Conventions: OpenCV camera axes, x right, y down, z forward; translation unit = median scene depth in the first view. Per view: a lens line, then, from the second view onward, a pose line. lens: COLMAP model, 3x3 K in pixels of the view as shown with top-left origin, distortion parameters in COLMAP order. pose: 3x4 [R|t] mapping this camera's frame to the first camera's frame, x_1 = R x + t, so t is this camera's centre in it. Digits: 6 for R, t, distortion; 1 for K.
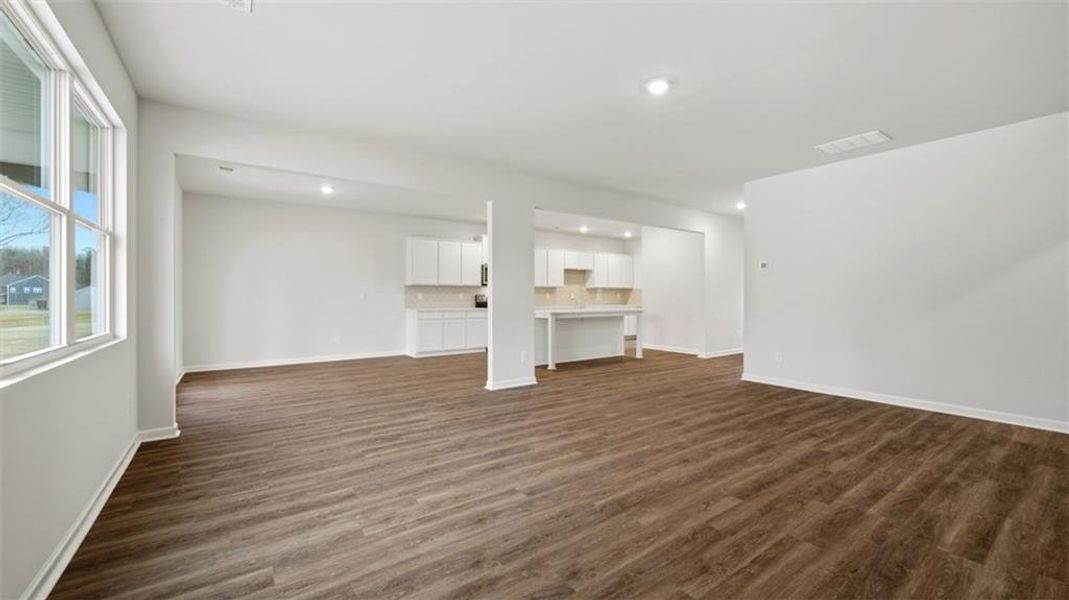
lens RADIAL K [[423.1, 0, 536.1], [0, 423.1, 292.2], [0, 0, 1]] dist [-0.001007, -0.000009]
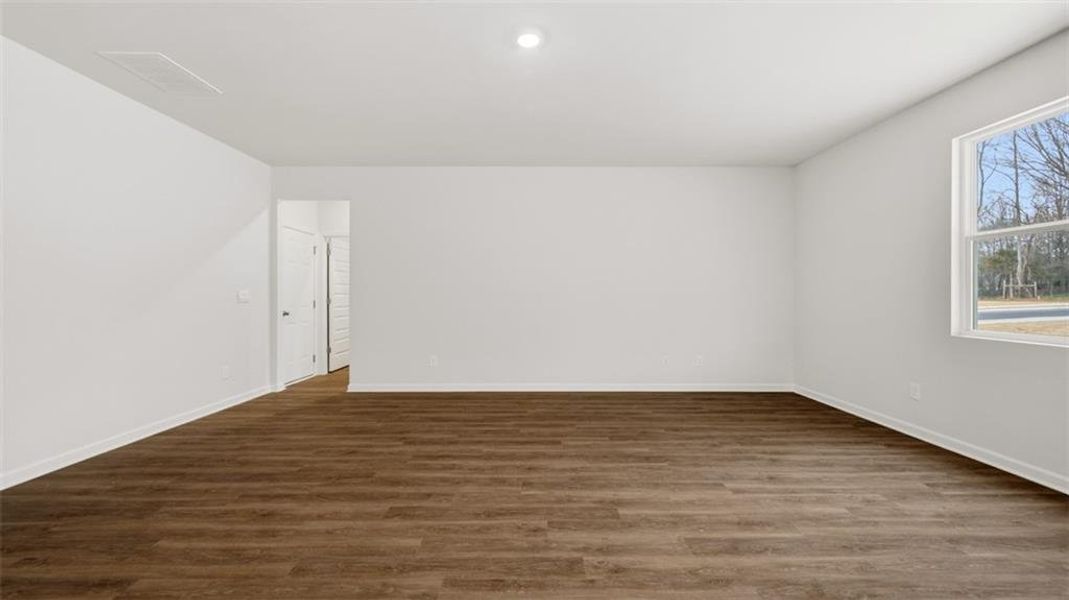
lens RADIAL K [[423.1, 0, 536.2], [0, 423.1, 297.8], [0, 0, 1]] dist [-0.001007, -0.000009]
pose [[-0.810230, -0.002835, 0.586105, -0.205288], [-0.005569, 0.999980, -0.002861, 0.013713], [-0.586085, -0.005582, -0.810230, 1.667298]]
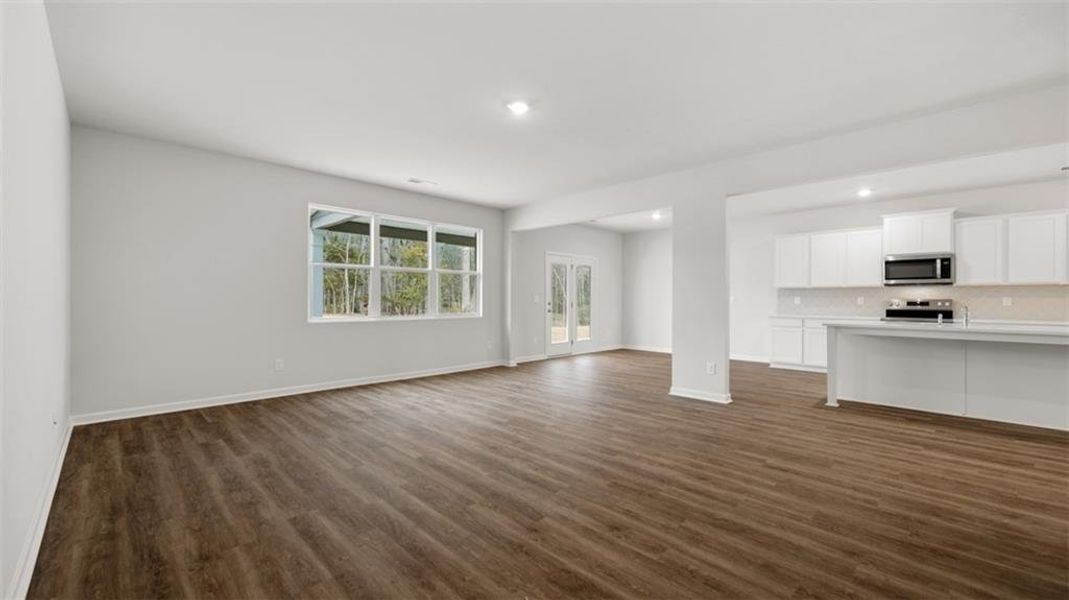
lens RADIAL K [[423.1, 0, 539.9], [0, 423.1, 302.3], [0, 0, 1]] dist [-0.001007, -0.000009]
pose [[0.168256, 0.006688, -0.985721, 1.379575], [0.006143, 0.999950, 0.007833, 0.007706], [0.985724, -0.007373, 0.168206, 0.880651]]
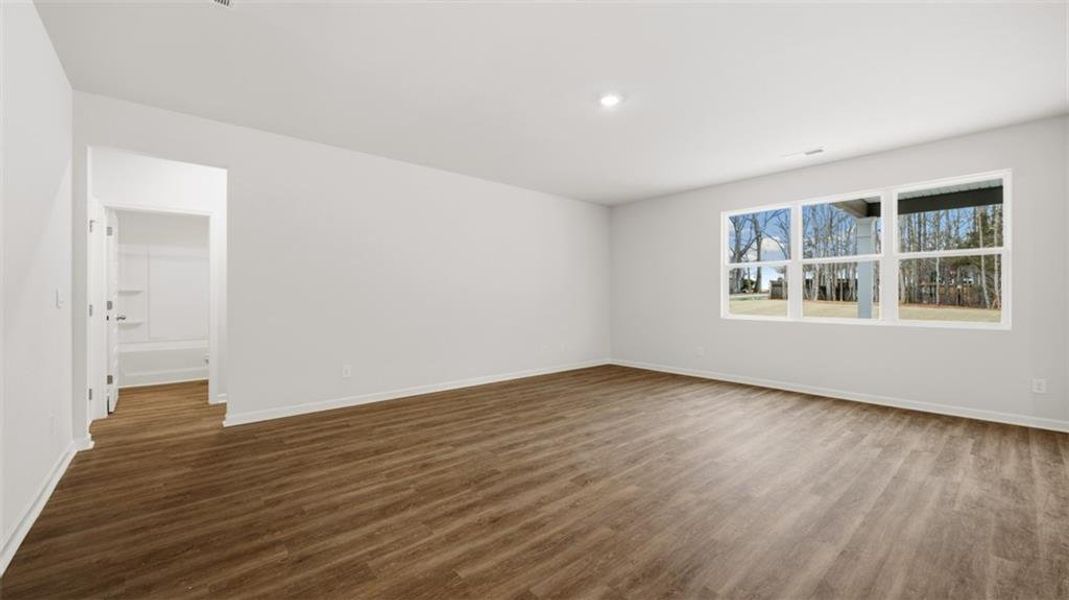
lens RADIAL K [[423.1, 0, 535.3], [0, 423.1, 289.7], [0, 0, 1]] dist [-0.001007, -0.000009]
pose [[-0.995767, -0.001941, -0.091891, 0.577301], [0.000459, 0.999659, -0.026090, 0.018146], [0.091910, -0.026022, -0.995427, 2.063512]]
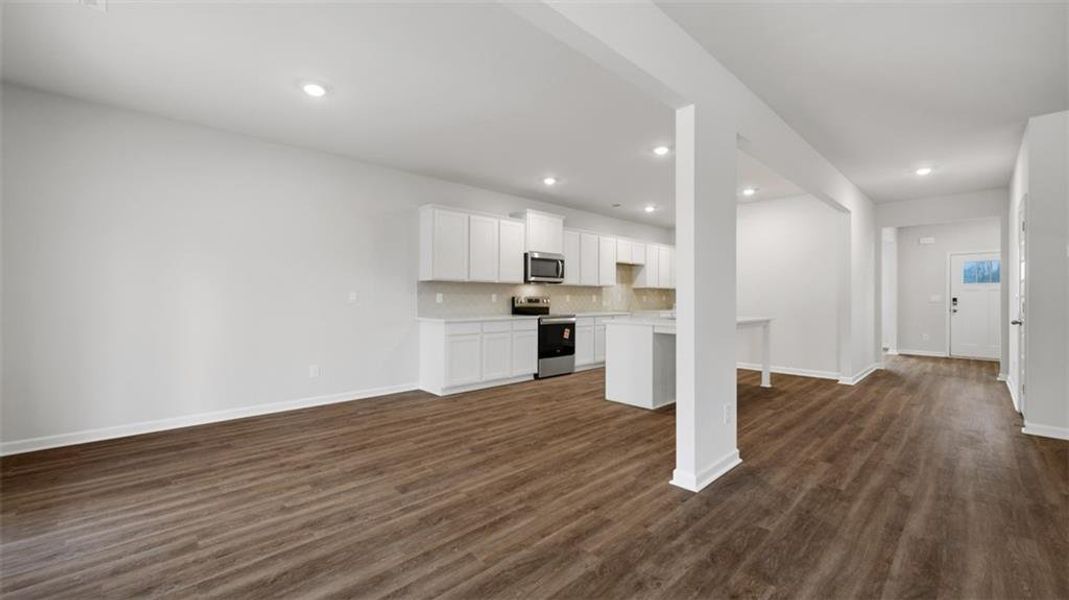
lens RADIAL K [[423.1, 0, 536.5], [0, 423.1, 295.4], [0, 0, 1]] dist [-0.001007, -0.000009]
pose [[0.990154, 0.003316, 0.139940, -0.592214], [-0.003756, 0.999989, 0.002880, 0.007376], [-0.139929, -0.003377, 0.990156, 0.902704]]
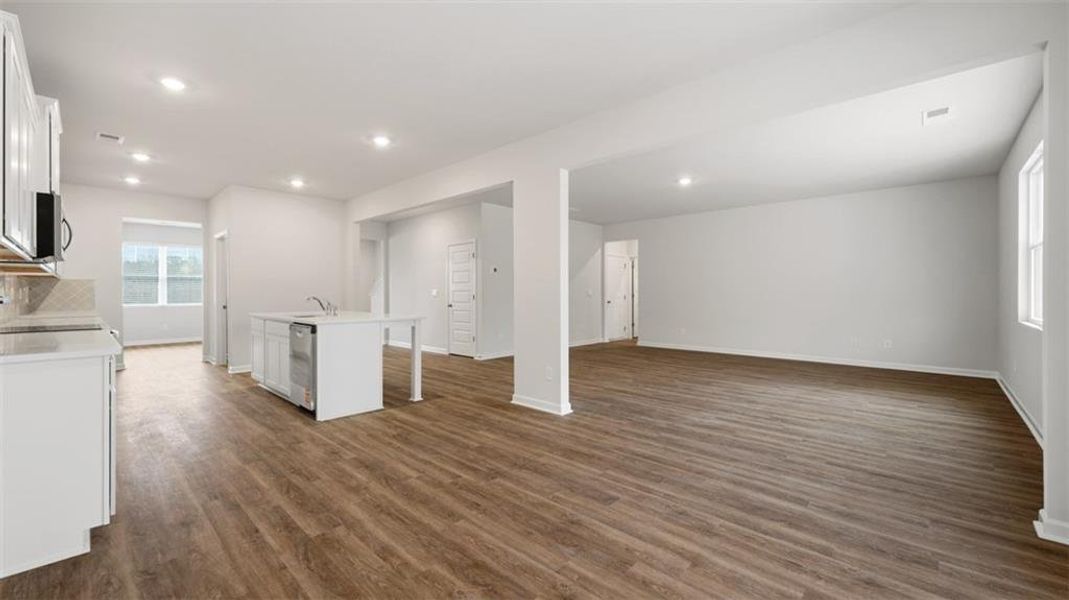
lens RADIAL K [[423.1, 0, 540.4], [0, 423.1, 294.2], [0, 0, 1]] dist [-0.001007, -0.000009]
pose [[-0.194136, -0.003225, 0.980969, -1.446100], [-0.006748, 0.999975, 0.001952, 0.016872], [-0.980951, -0.006240, -0.194153, 2.014824]]
